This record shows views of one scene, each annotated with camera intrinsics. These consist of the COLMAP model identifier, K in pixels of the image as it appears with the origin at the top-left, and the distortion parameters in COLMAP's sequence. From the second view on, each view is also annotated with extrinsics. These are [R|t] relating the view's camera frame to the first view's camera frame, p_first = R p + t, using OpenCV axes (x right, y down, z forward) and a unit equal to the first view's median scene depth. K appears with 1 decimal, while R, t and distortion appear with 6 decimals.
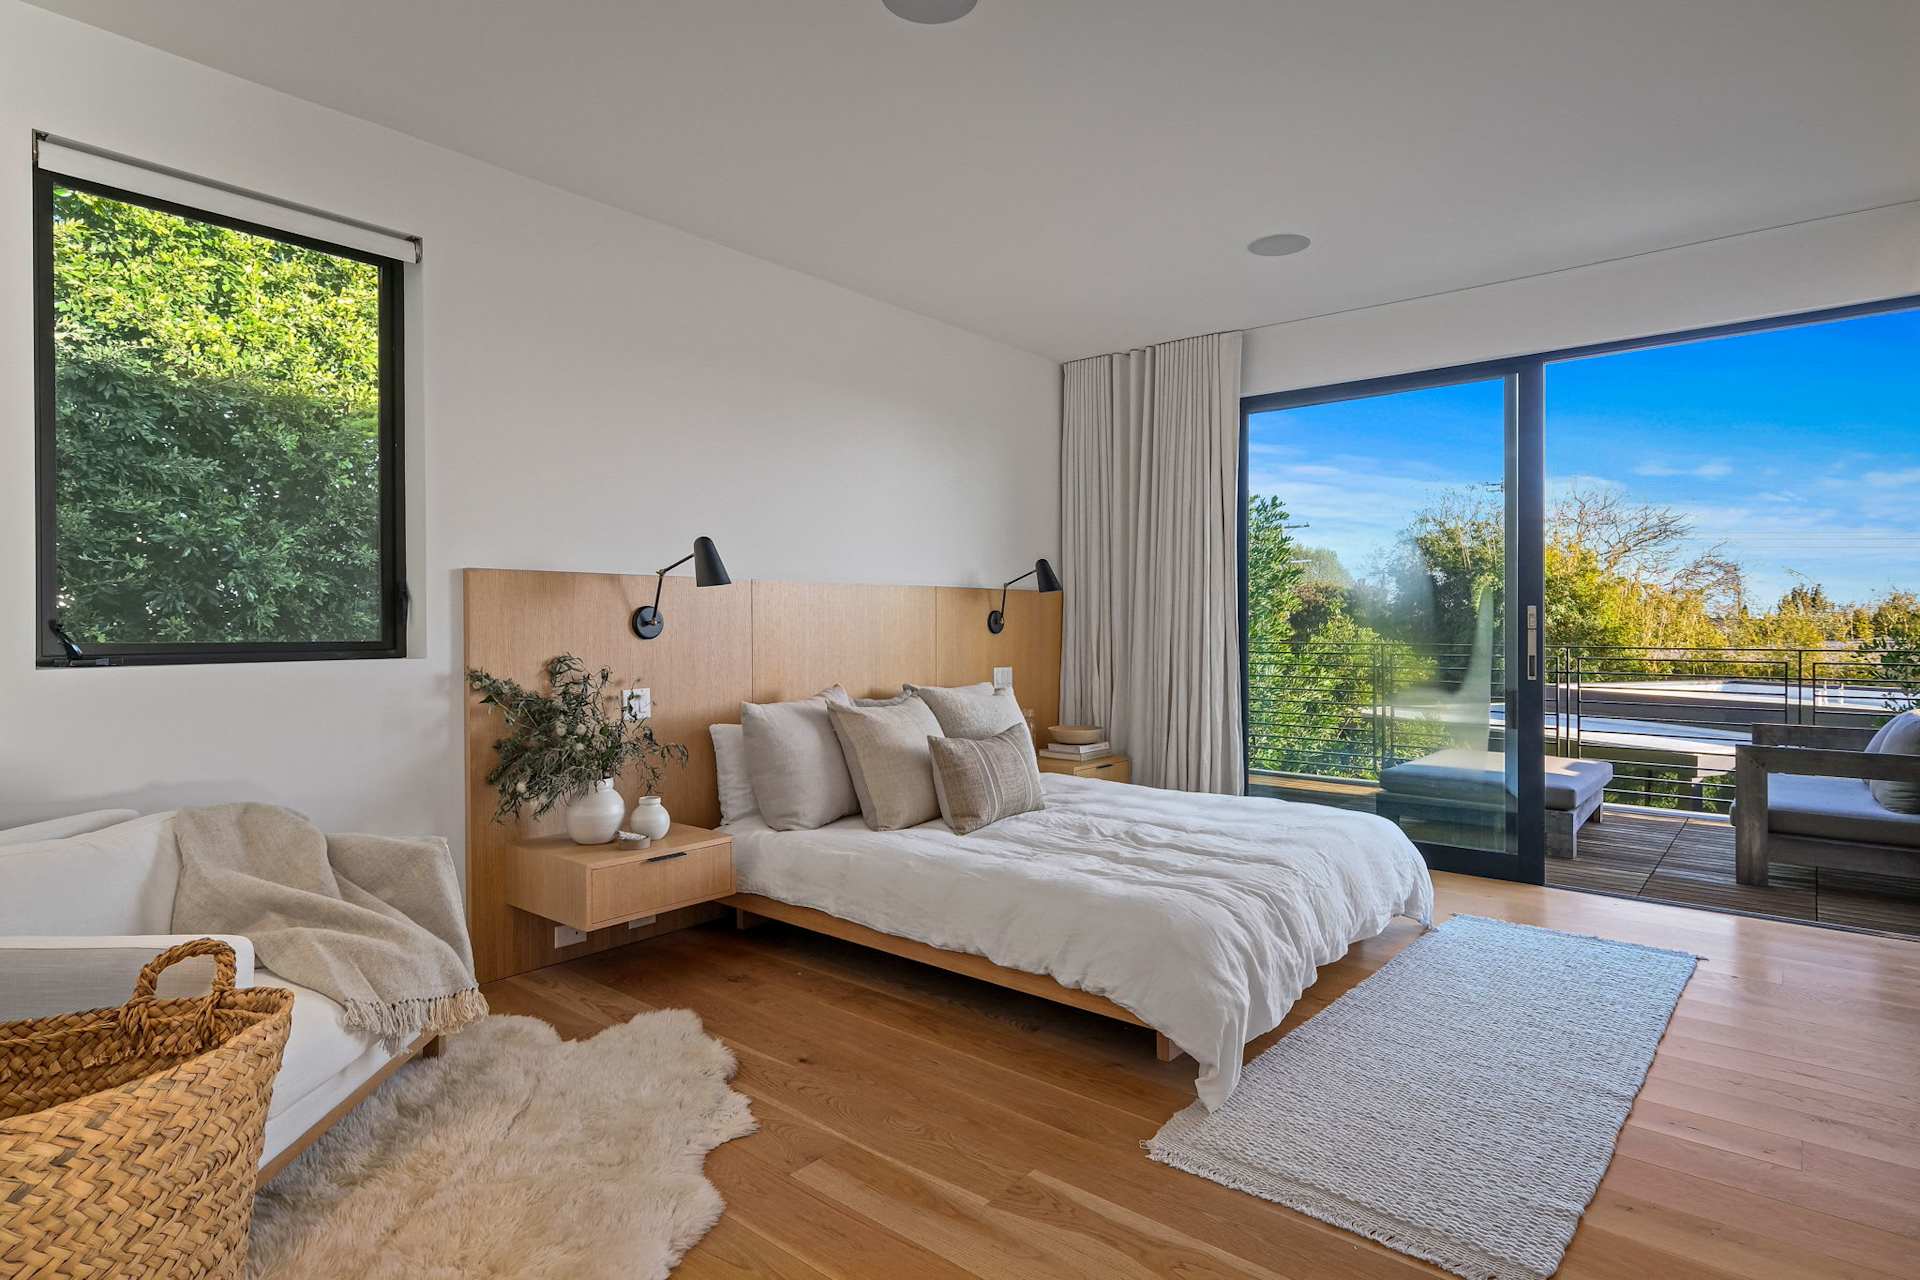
lens RADIAL K [[1019.6, 0, 964.0], [0, 1019.6, 633.7], [0, 0, 1]] dist [-0.000361, 0.001961]
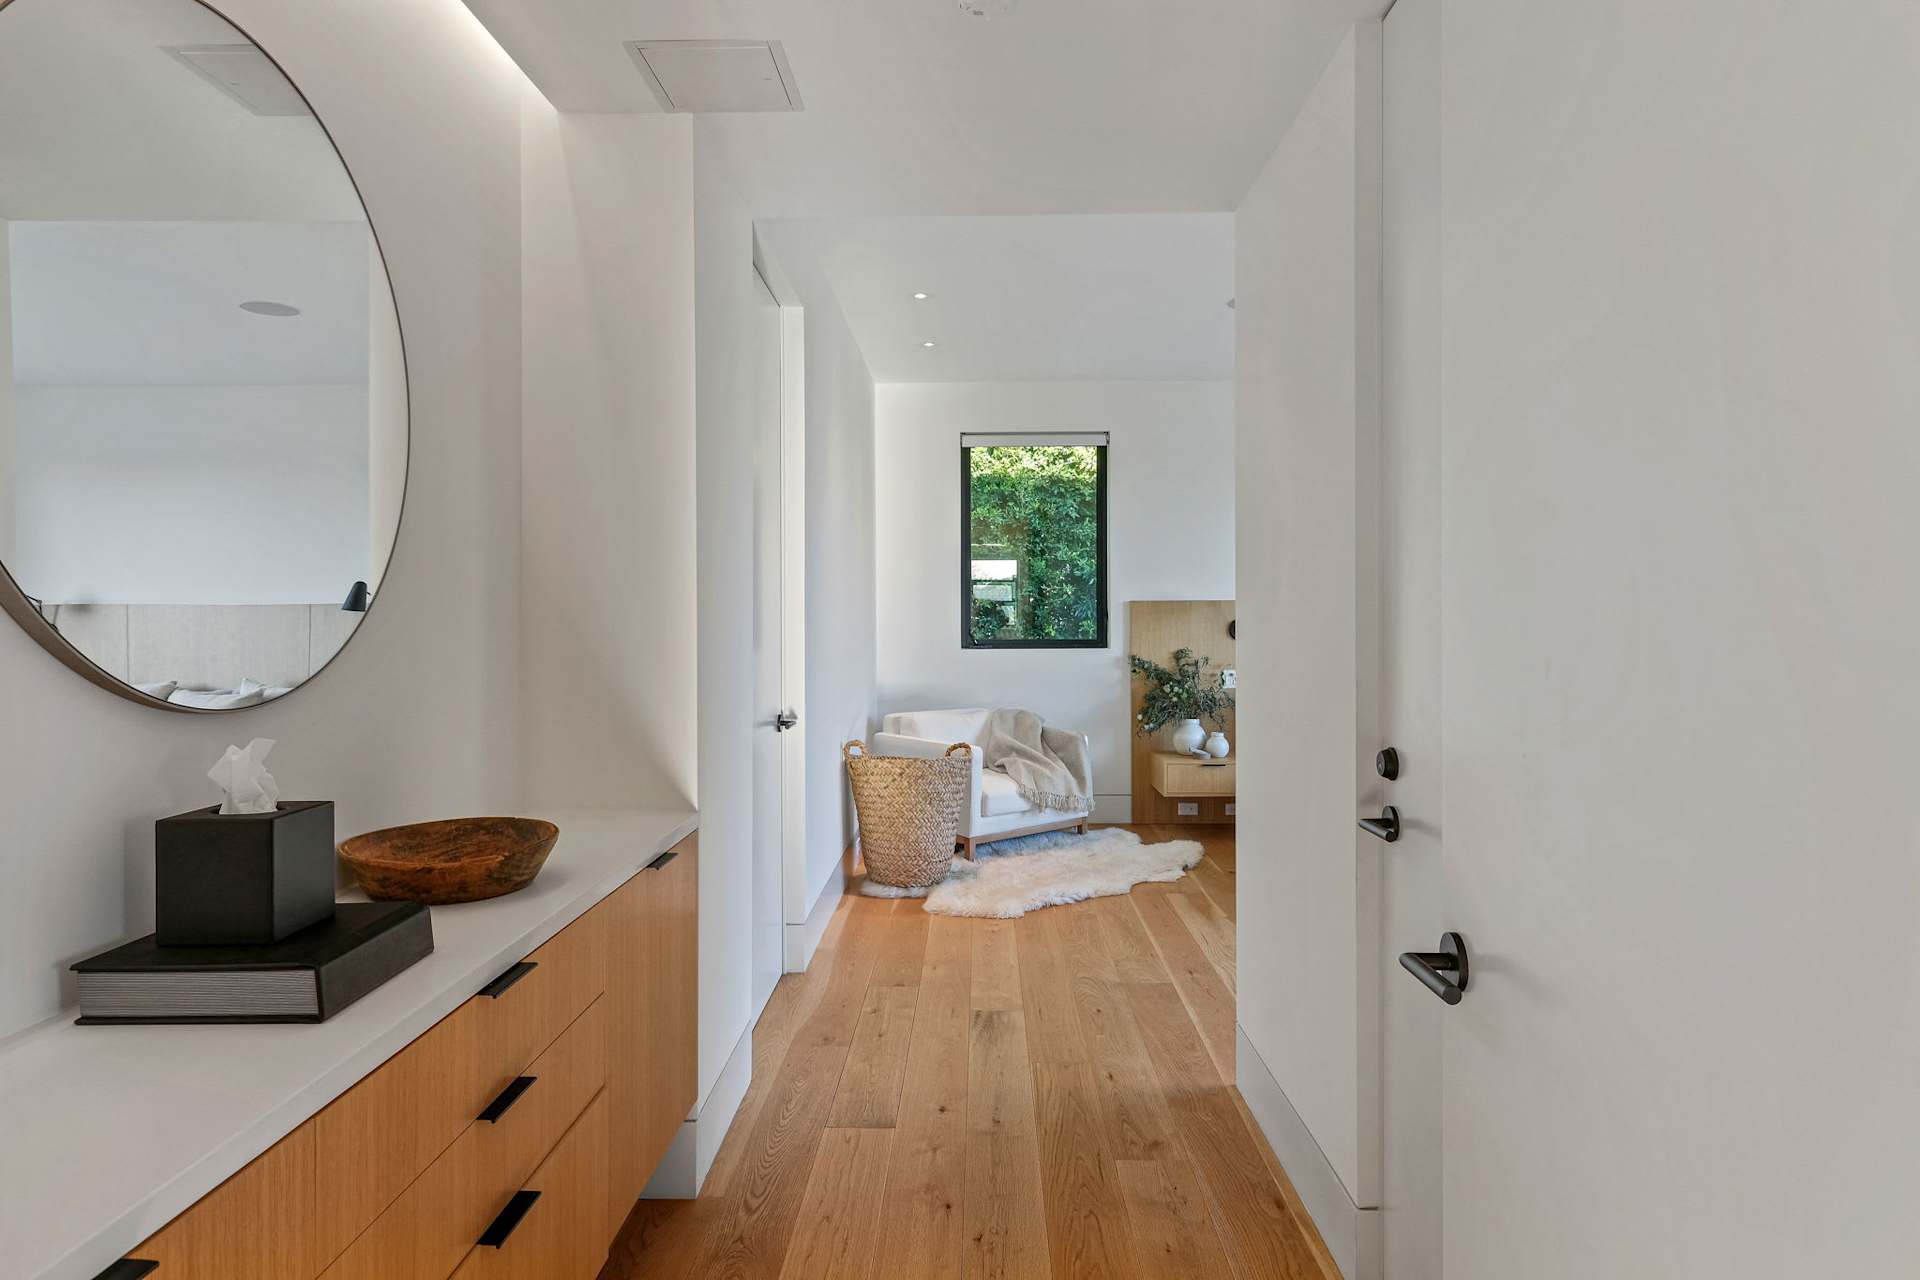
lens RADIAL K [[1019.6, 0, 964.0], [0, 1019.6, 633.7], [0, 0, 1]] dist [-0.000361, 0.001961]
pose [[0.640083, 0.012517, -0.768204, 0.754998], [-0.006765, 0.999920, 0.010657, -0.021956], [0.768276, -0.001625, 0.640117, -0.438016]]
